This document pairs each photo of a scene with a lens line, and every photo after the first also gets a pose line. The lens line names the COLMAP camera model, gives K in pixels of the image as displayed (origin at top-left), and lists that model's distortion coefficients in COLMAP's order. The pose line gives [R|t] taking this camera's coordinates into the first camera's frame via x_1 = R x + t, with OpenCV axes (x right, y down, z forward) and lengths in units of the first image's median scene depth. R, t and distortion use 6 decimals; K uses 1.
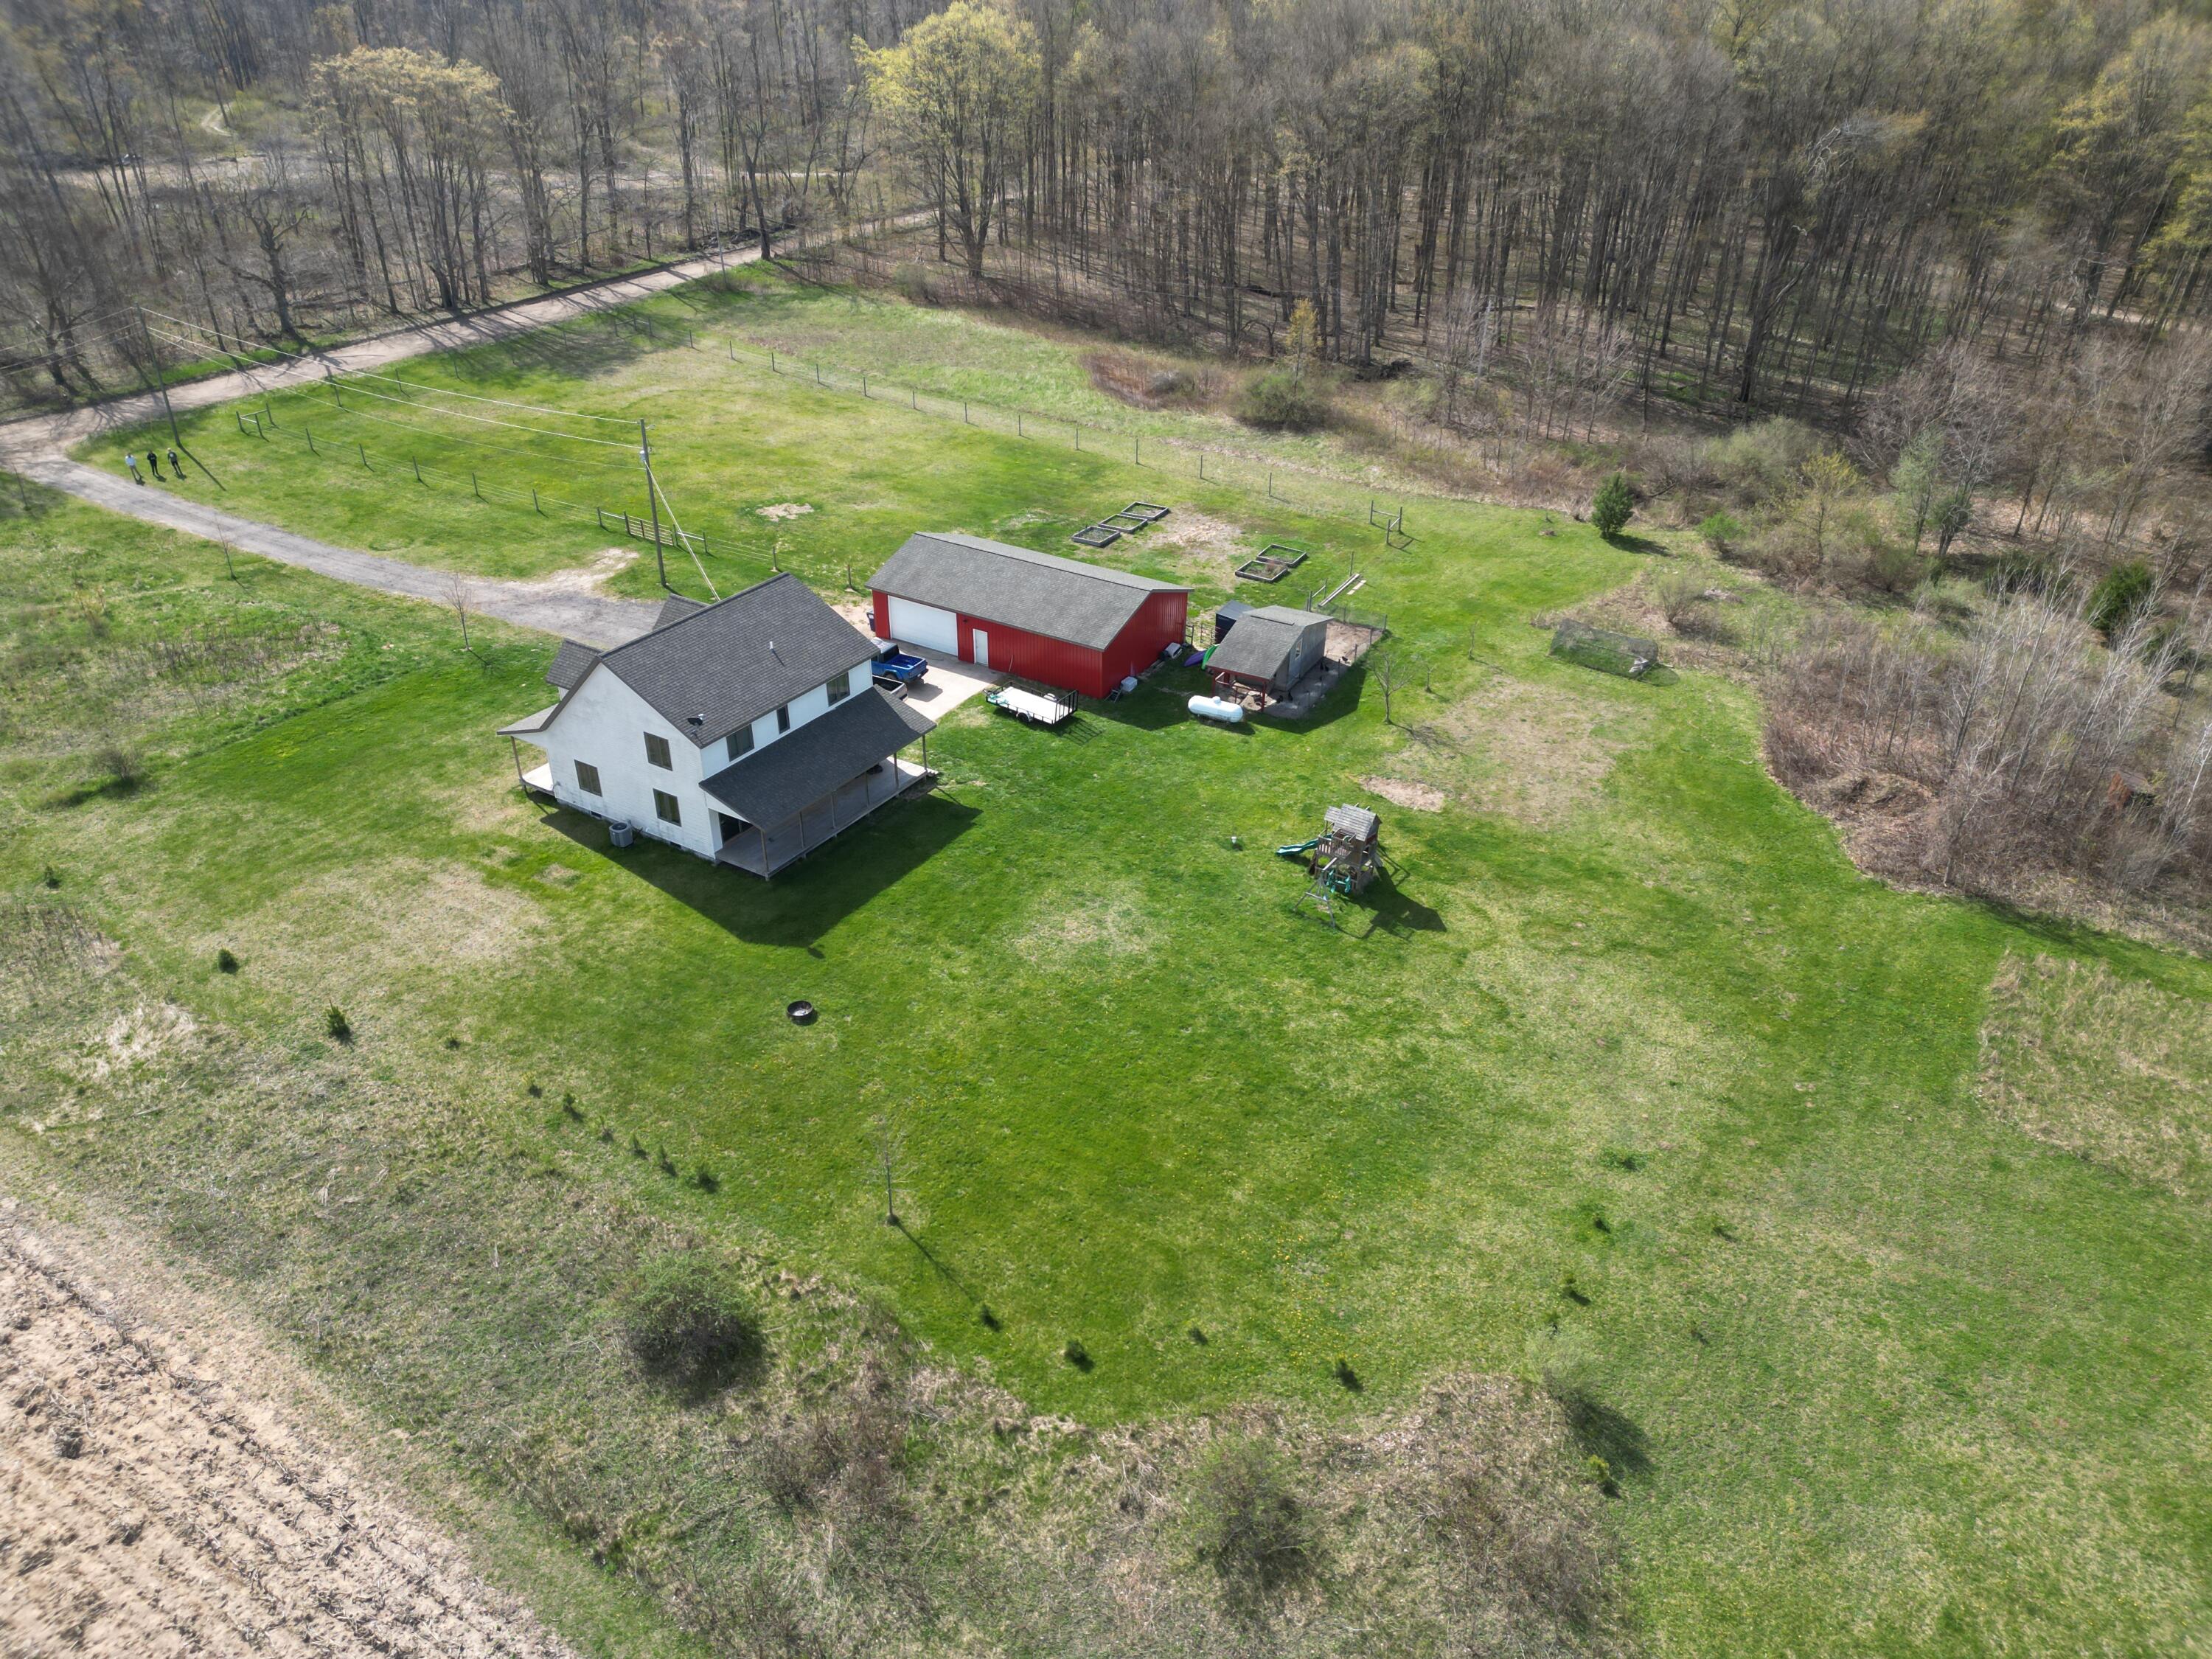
lens RADIAL K [[1535.1, 0, 1099.8], [0, 1535.1, 822.4], [0, 0, 1]] dist [0.088126, -0.087683]
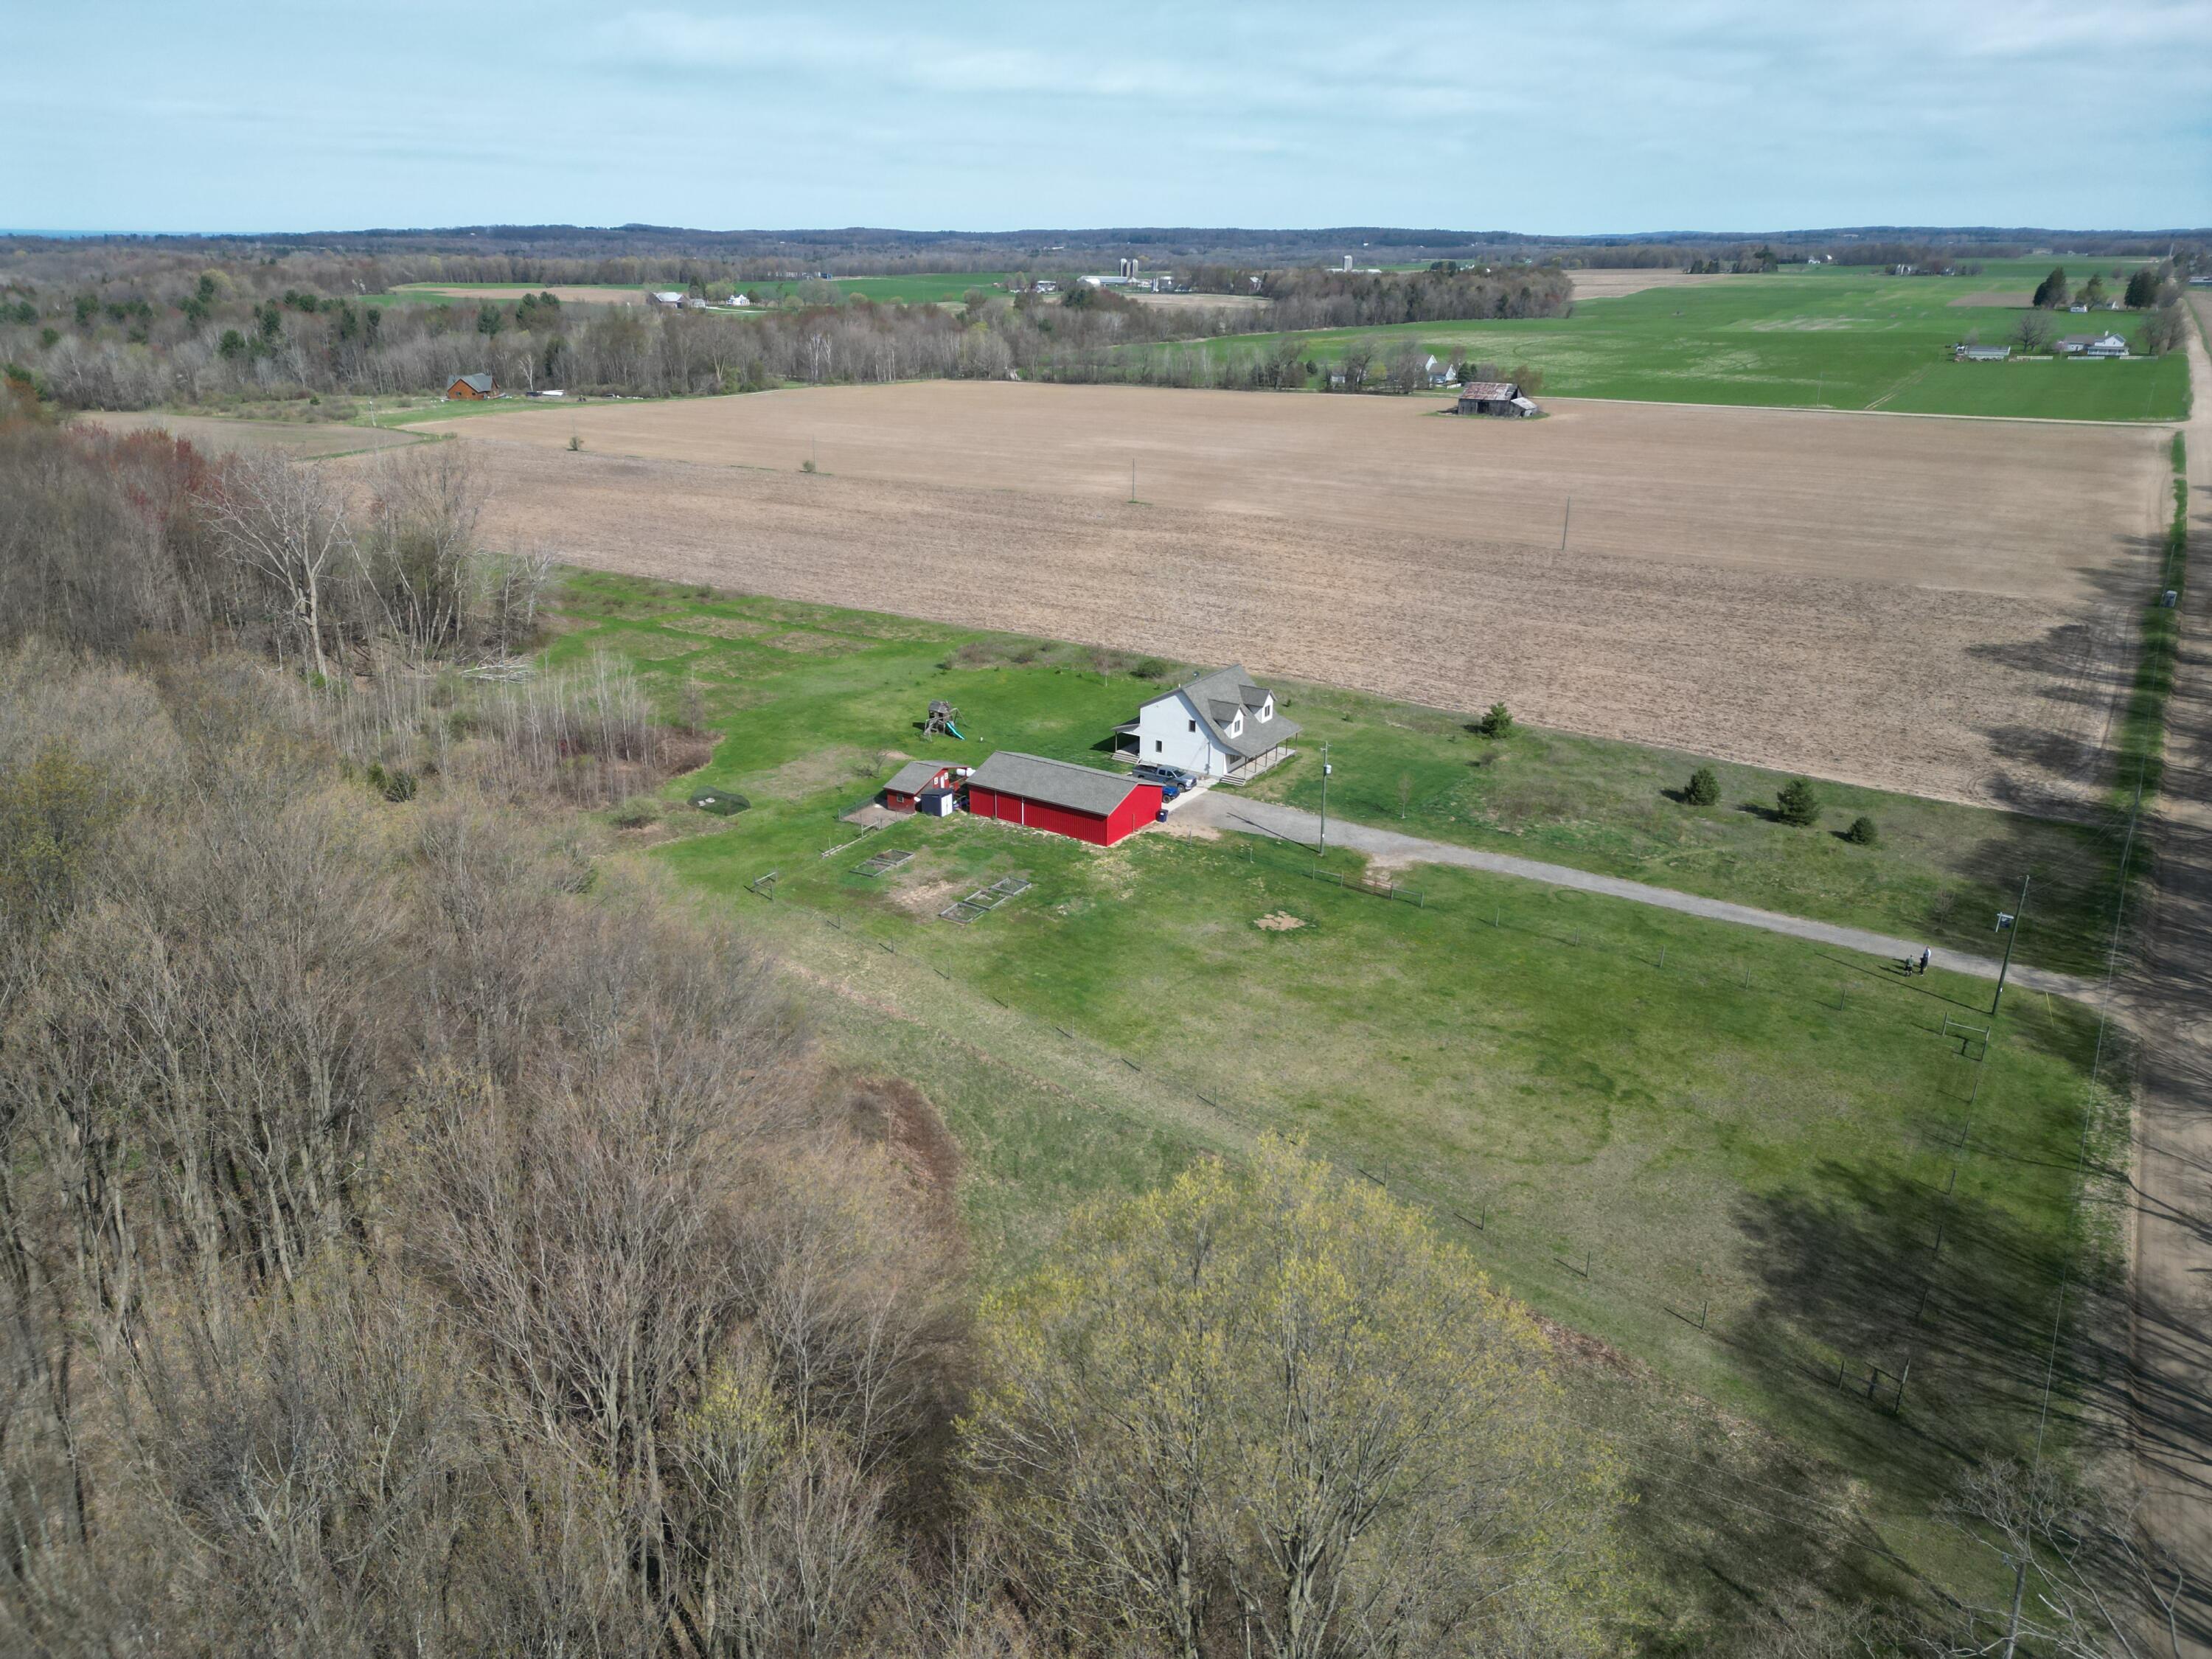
lens RADIAL K [[1535.1, 0, 1099.8], [0, 1535.1, 822.4], [0, 0, 1]] dist [0.088126, -0.087683]
pose [[-0.999689, -0.019691, 0.015284, -0.144591], [-0.000366, 0.624691, 0.780872, -1.843438], [-0.024923, 0.780624, -0.624504, 2.699057]]
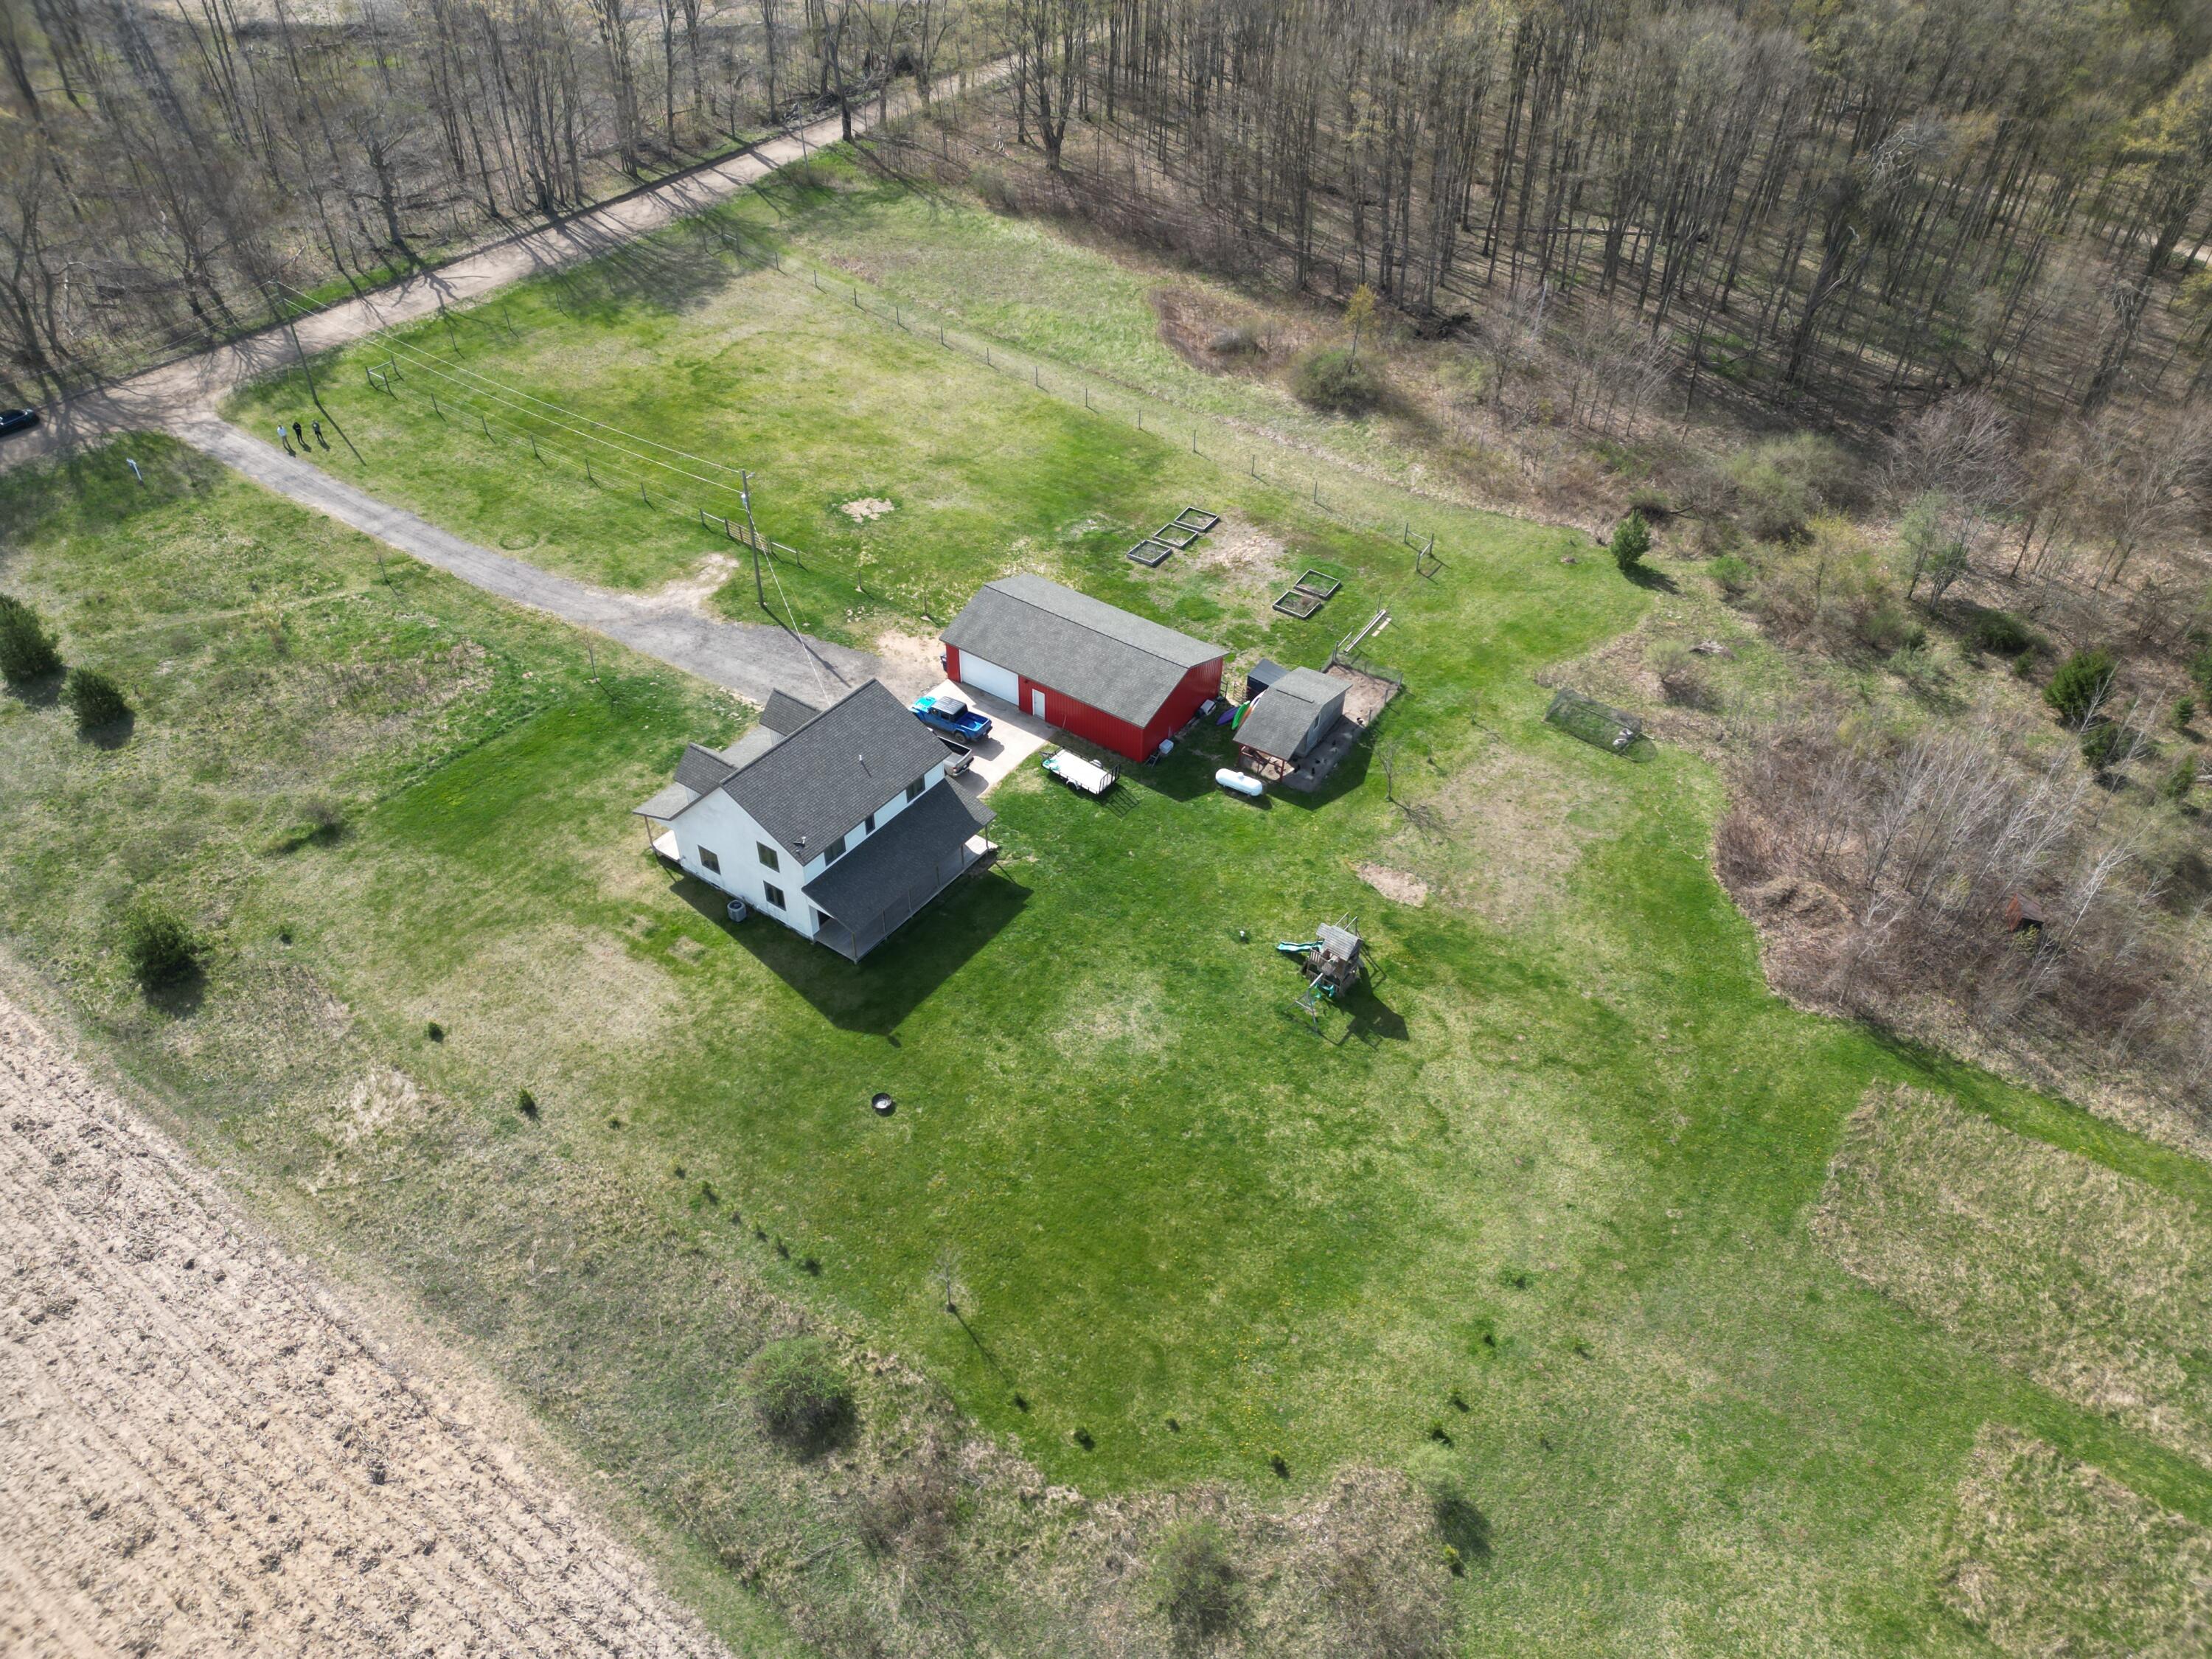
lens RADIAL K [[1535.1, 0, 1099.8], [0, 1535.1, 822.4], [0, 0, 1]] dist [0.088126, -0.087683]
pose [[0.998319, 0.041390, -0.040577, 0.022837], [-0.033715, 0.984107, 0.174349, -0.292353], [0.047148, -0.172688, 0.983848, -0.172870]]
